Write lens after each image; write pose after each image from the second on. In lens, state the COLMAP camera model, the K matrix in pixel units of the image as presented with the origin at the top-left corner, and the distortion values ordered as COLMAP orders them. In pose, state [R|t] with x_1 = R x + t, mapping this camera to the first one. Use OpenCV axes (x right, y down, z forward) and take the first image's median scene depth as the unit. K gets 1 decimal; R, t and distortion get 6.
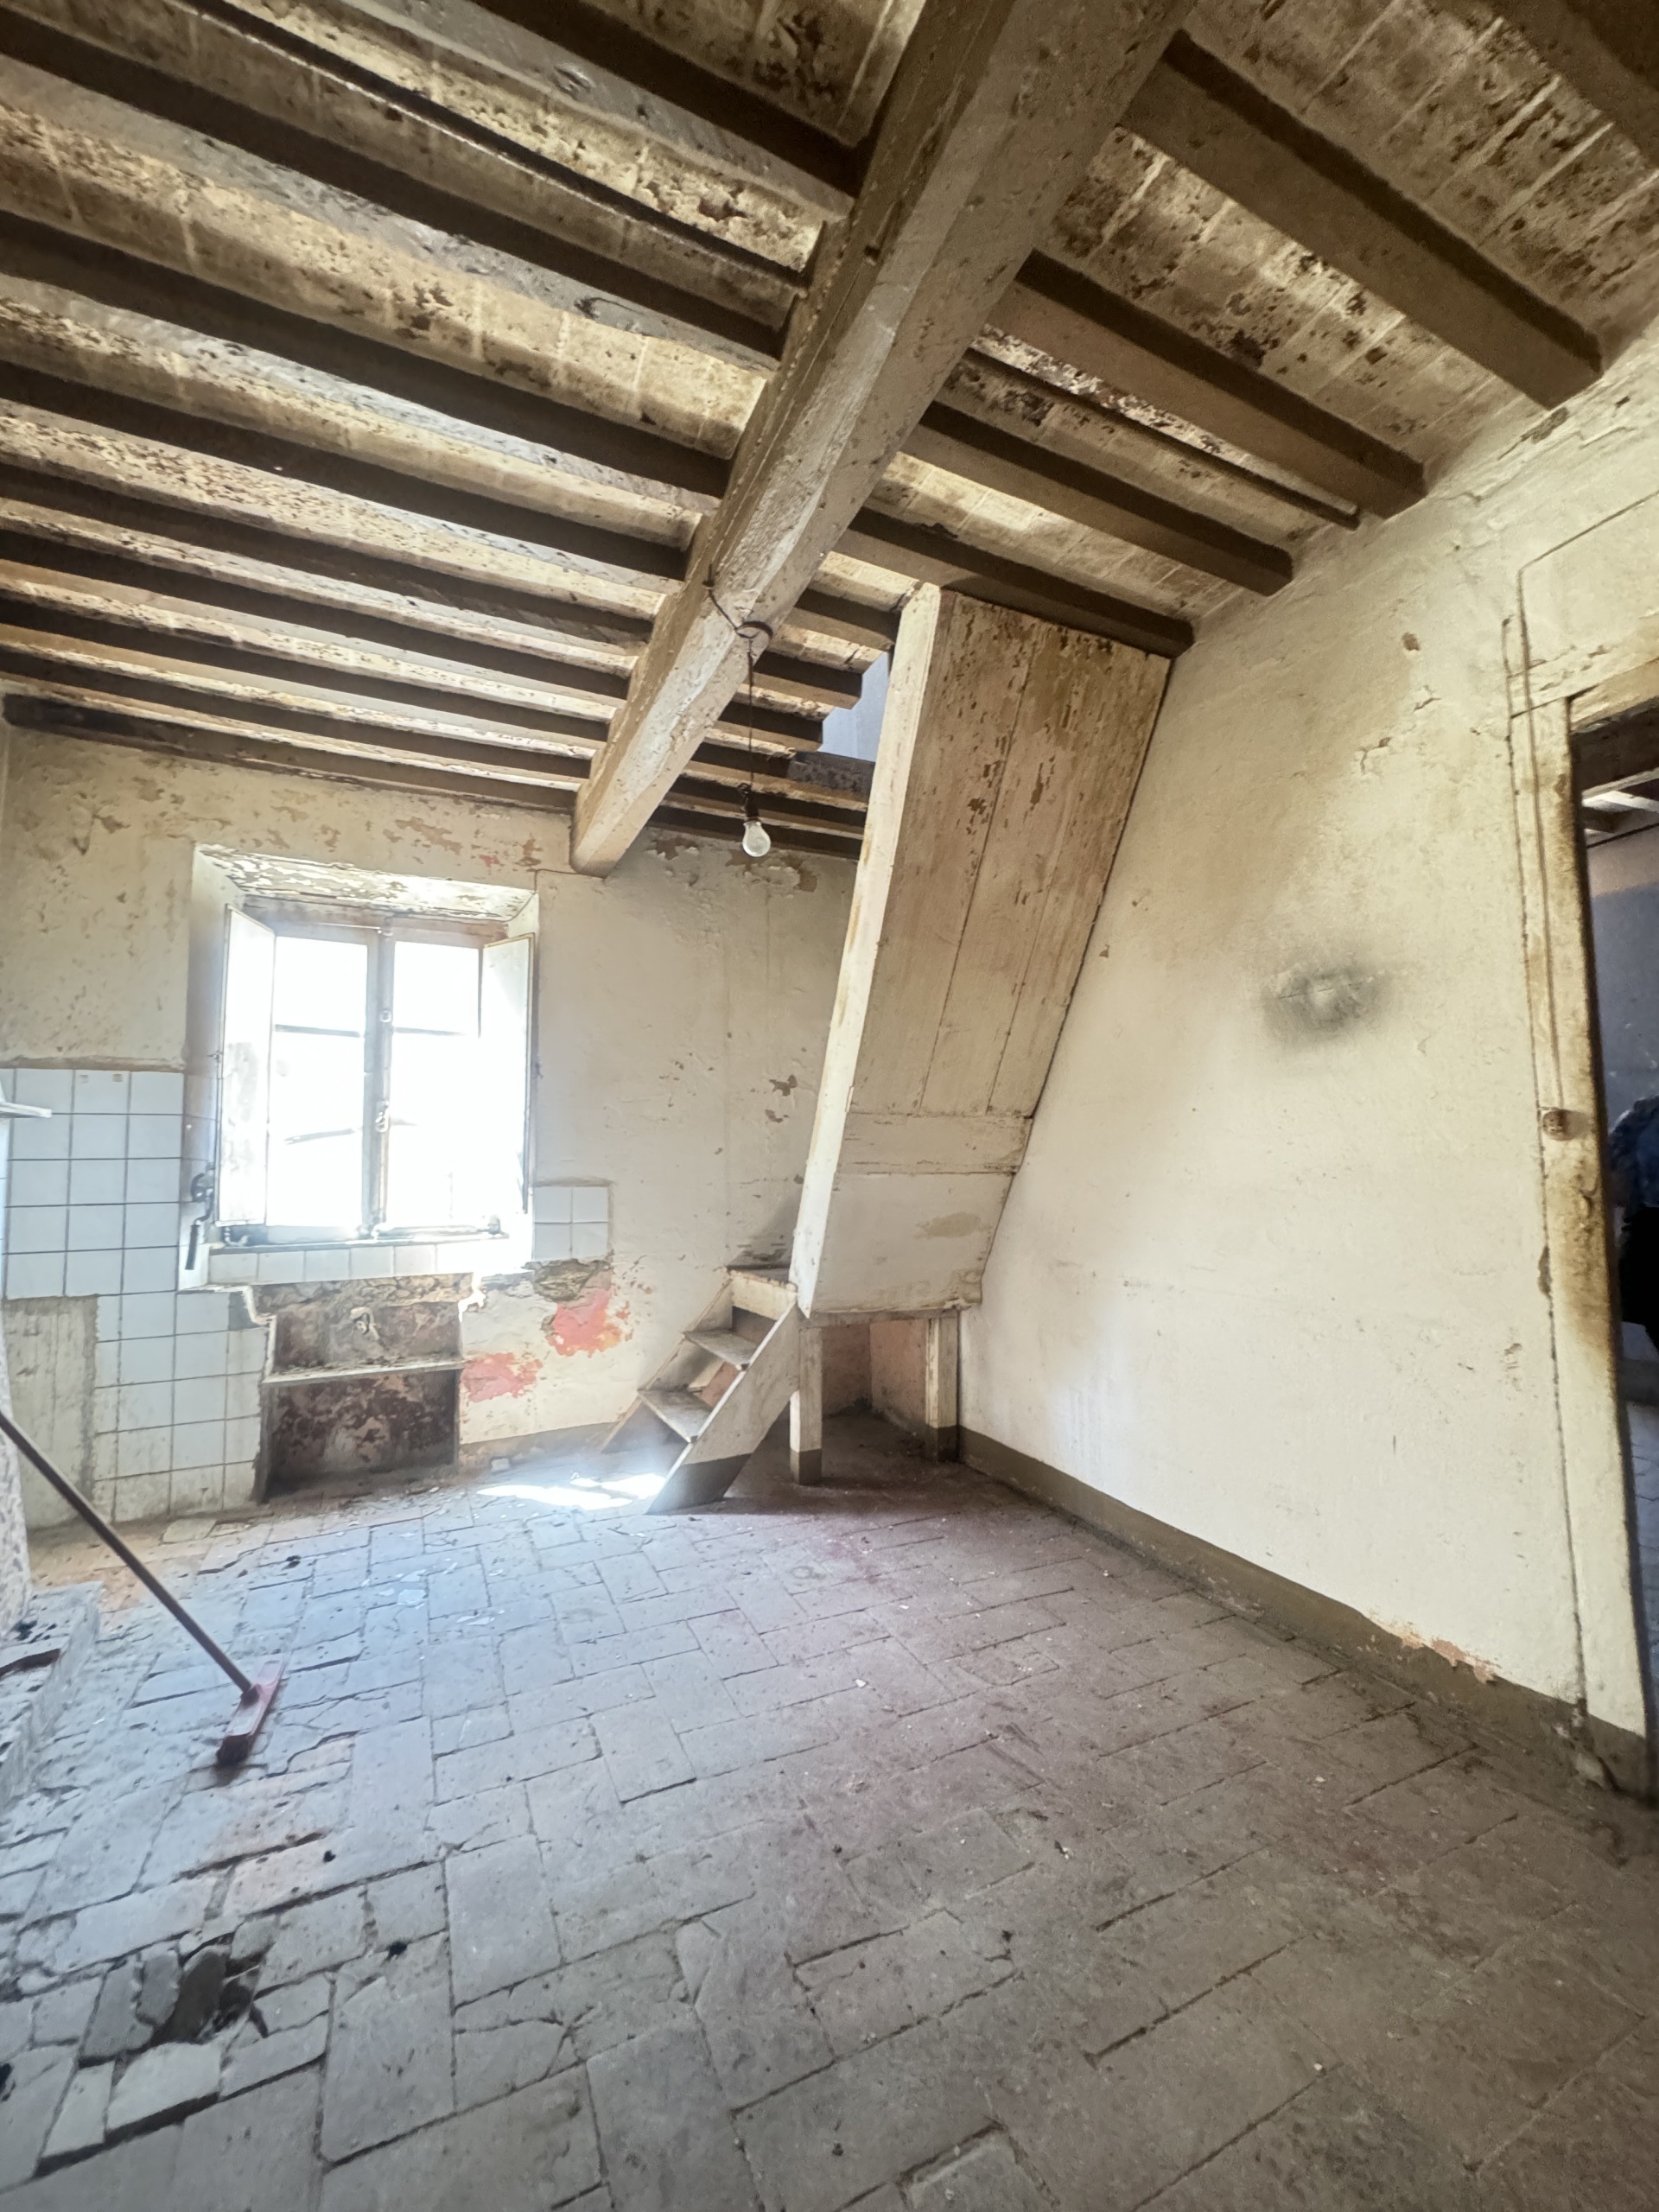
lens RADIAL K [[891.9, 0, 823.5], [0, 891.9, 1101.9], [0, 0, 1]] dist [-0.002927, 0.000433]
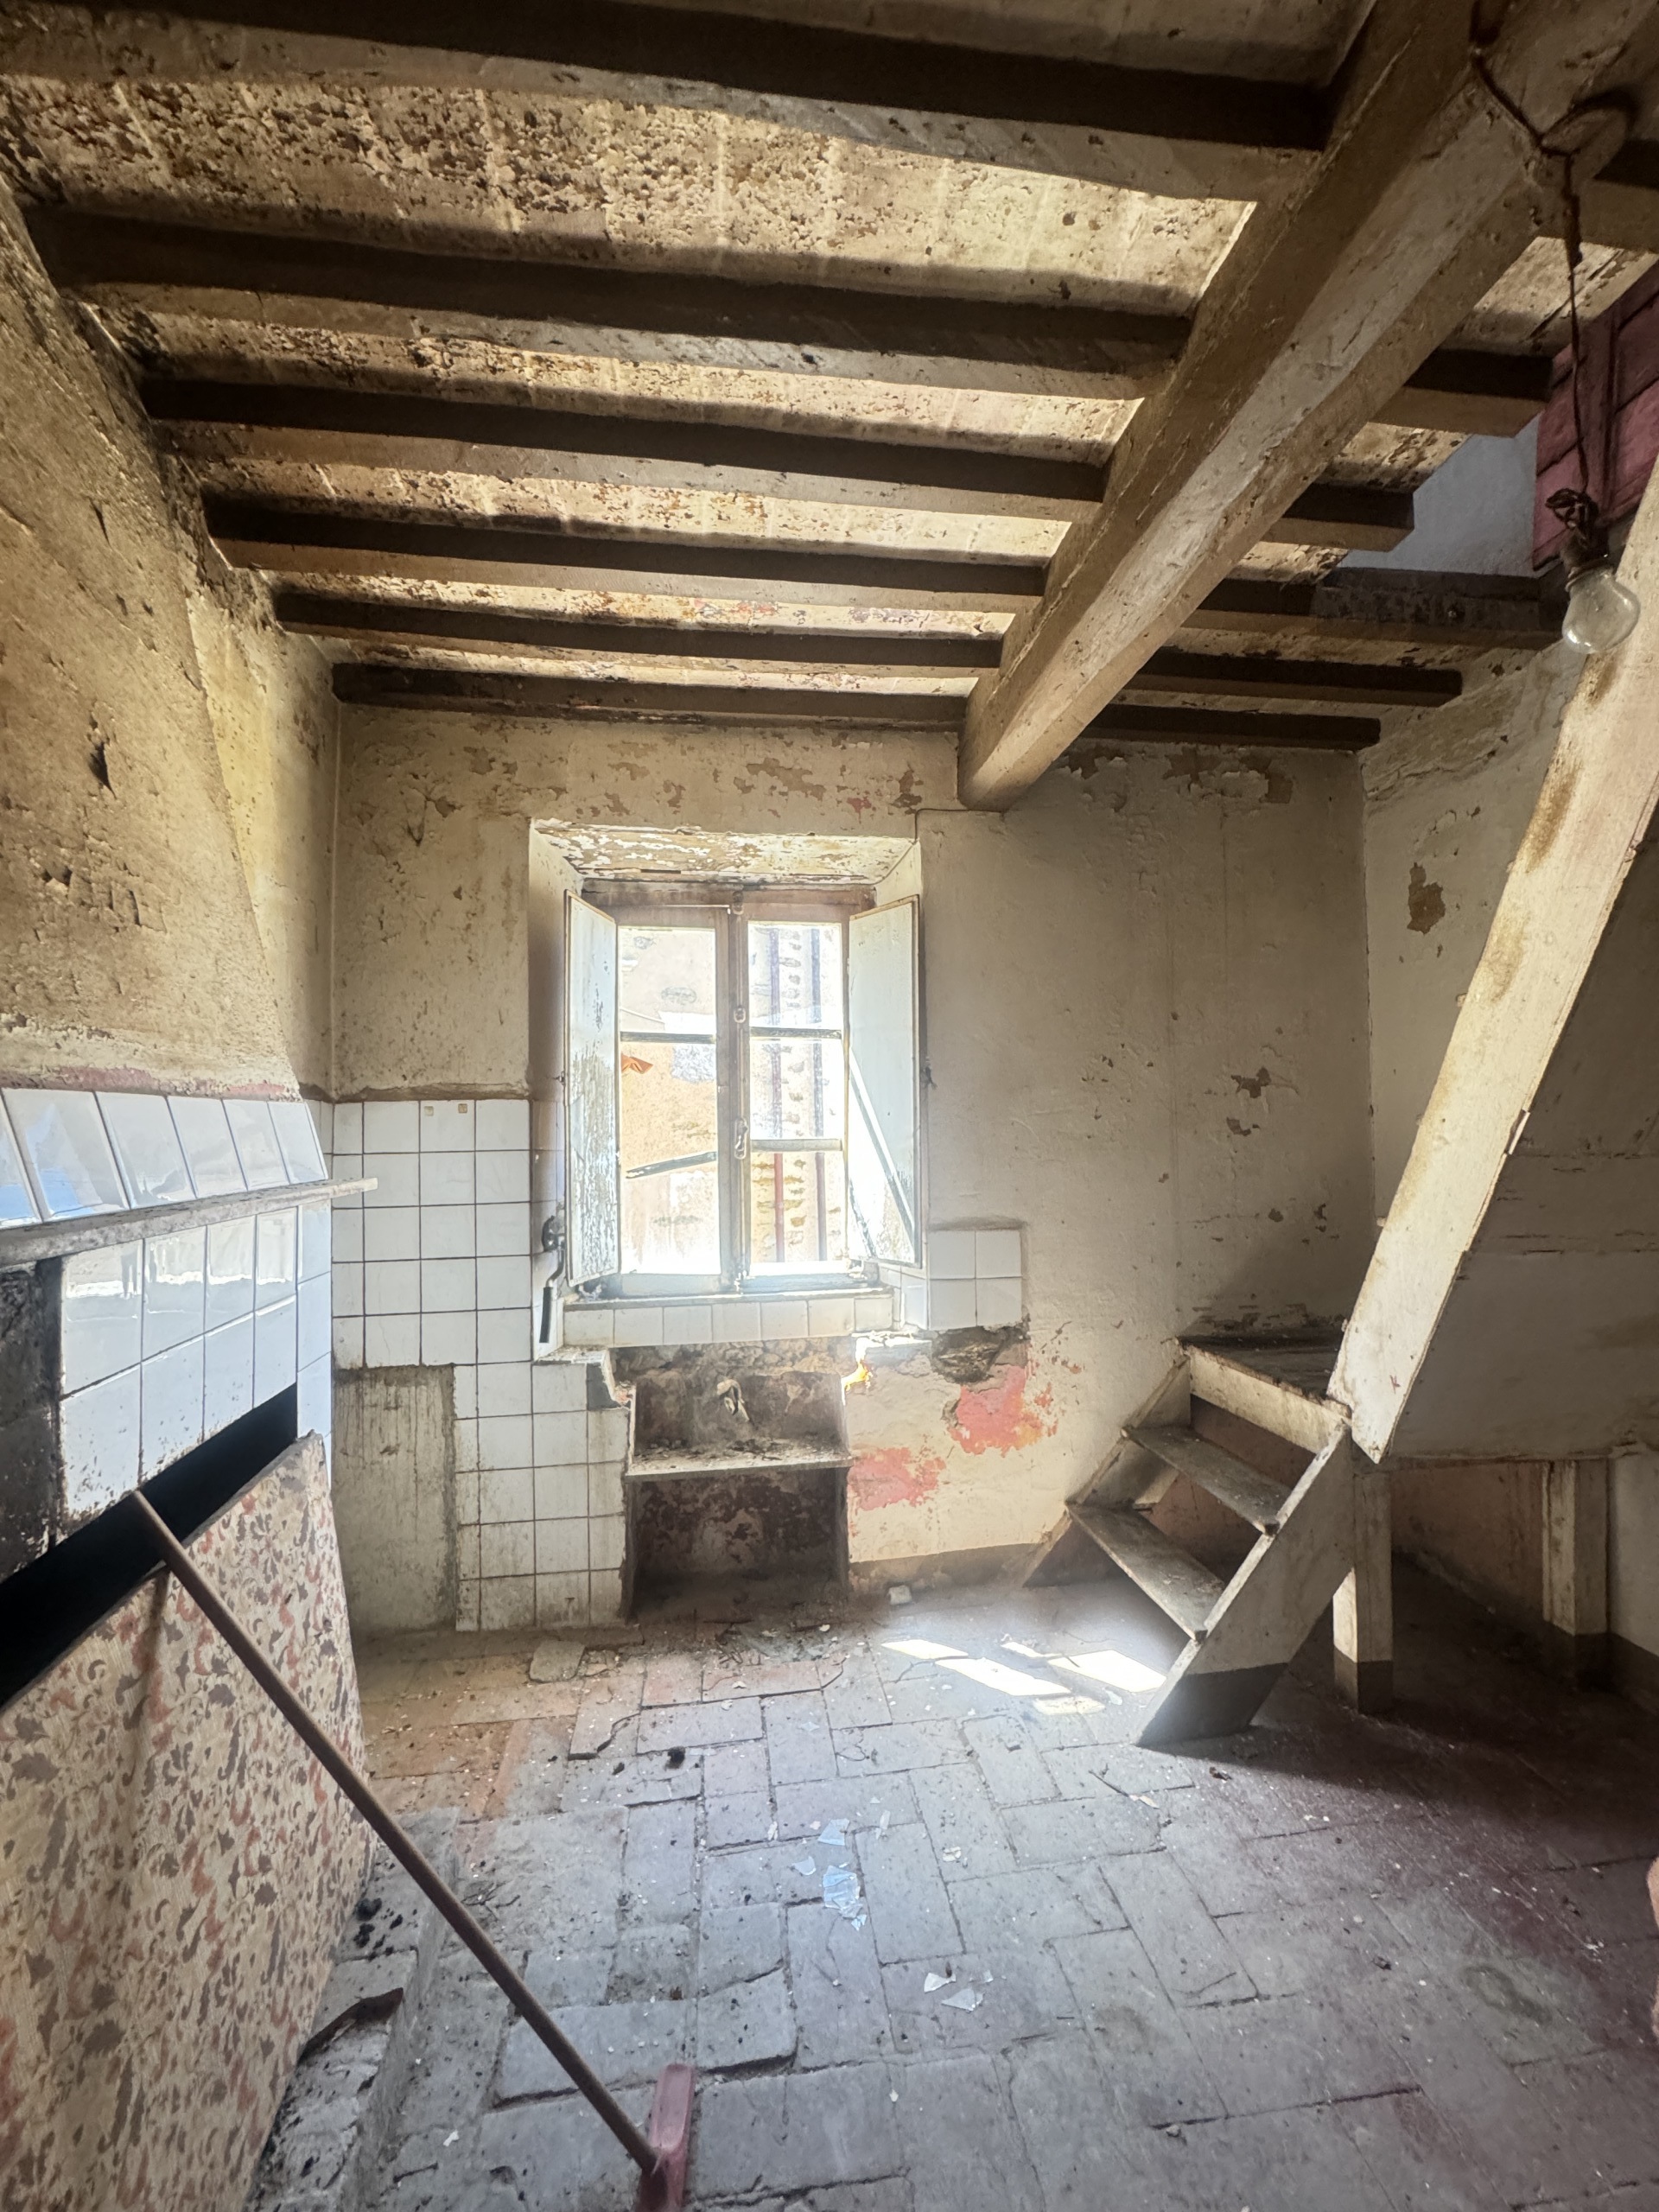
lens RADIAL K [[891.9, 0, 811.1], [0, 891.9, 1104.2], [0, 0, 1]] dist [-0.002927, 0.000433]
pose [[0.947537, -0.014625, -0.319311, -0.195058], [0.028215, 0.998880, 0.037975, -0.050117], [0.318398, -0.044992, 0.946889, 0.283734]]
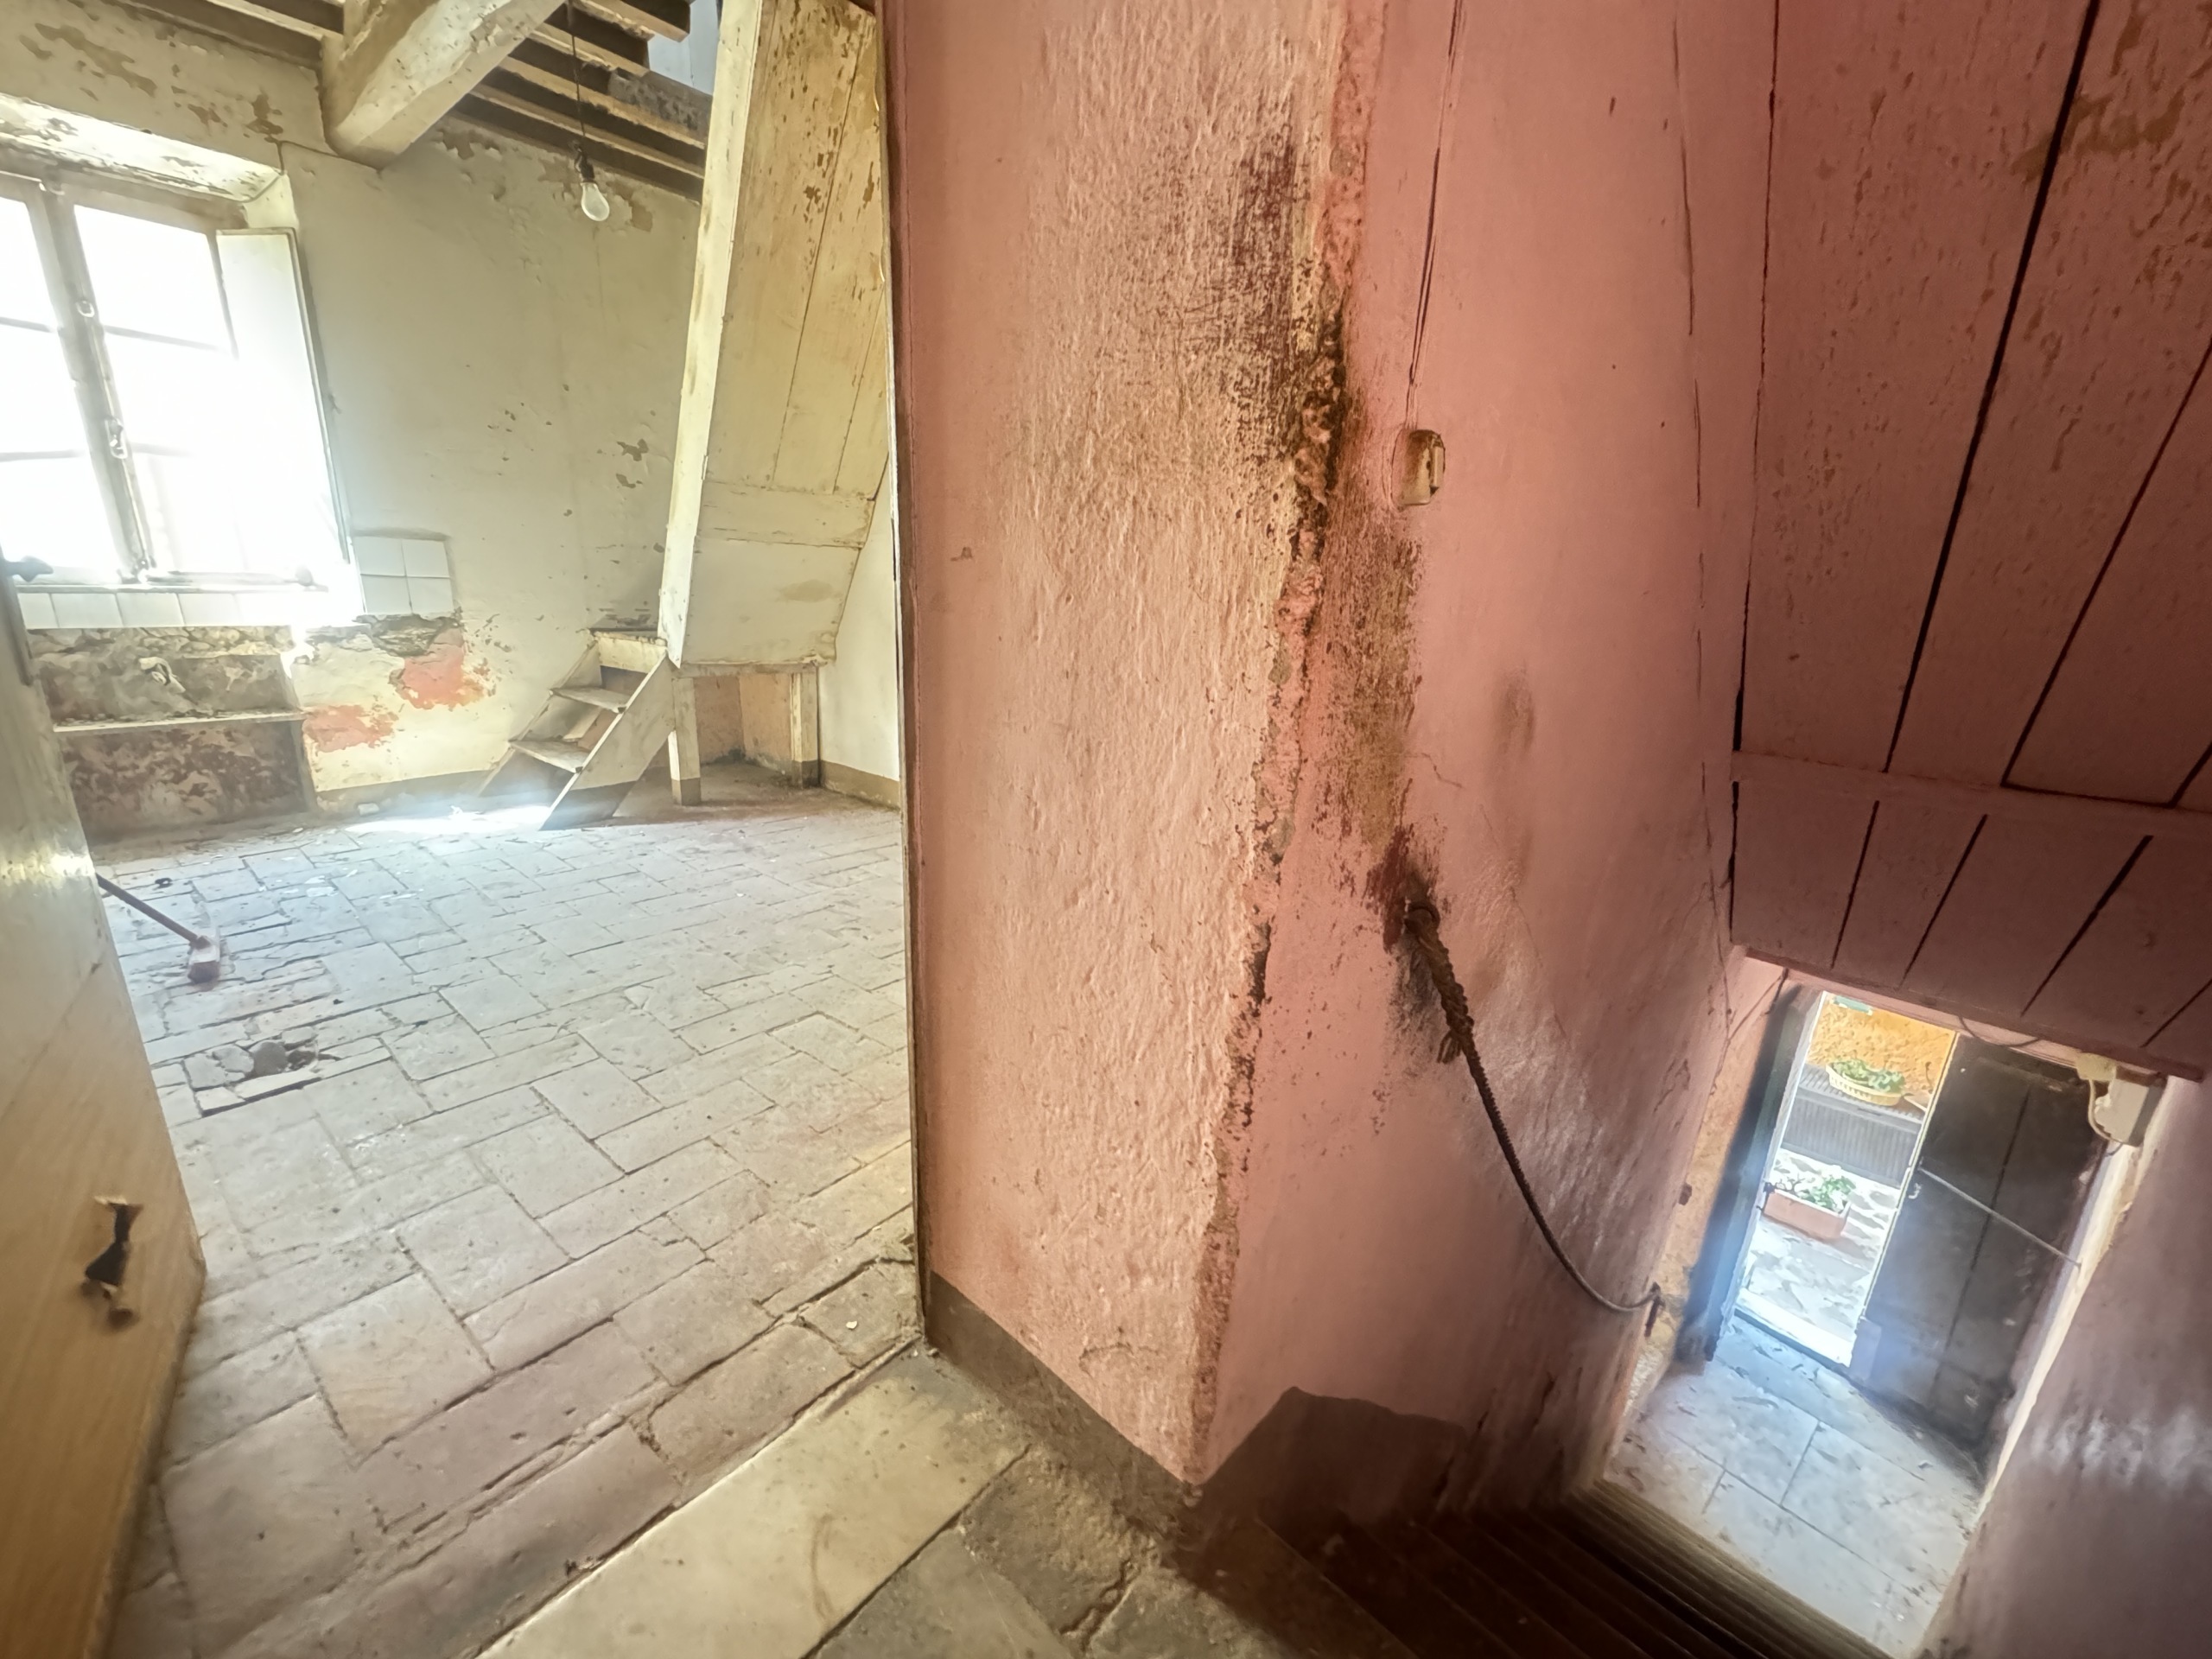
lens RADIAL K [[891.9, 0, 1107.9], [0, 891.9, 826.8], [0, 0, 1]] dist [-0.002927, 0.000433]
pose [[0.907556, -0.069083, 0.414211, -0.005844], [-0.078657, 0.940952, 0.329275, 0.011488], [-0.412500, -0.331416, 0.848533, -0.282386]]
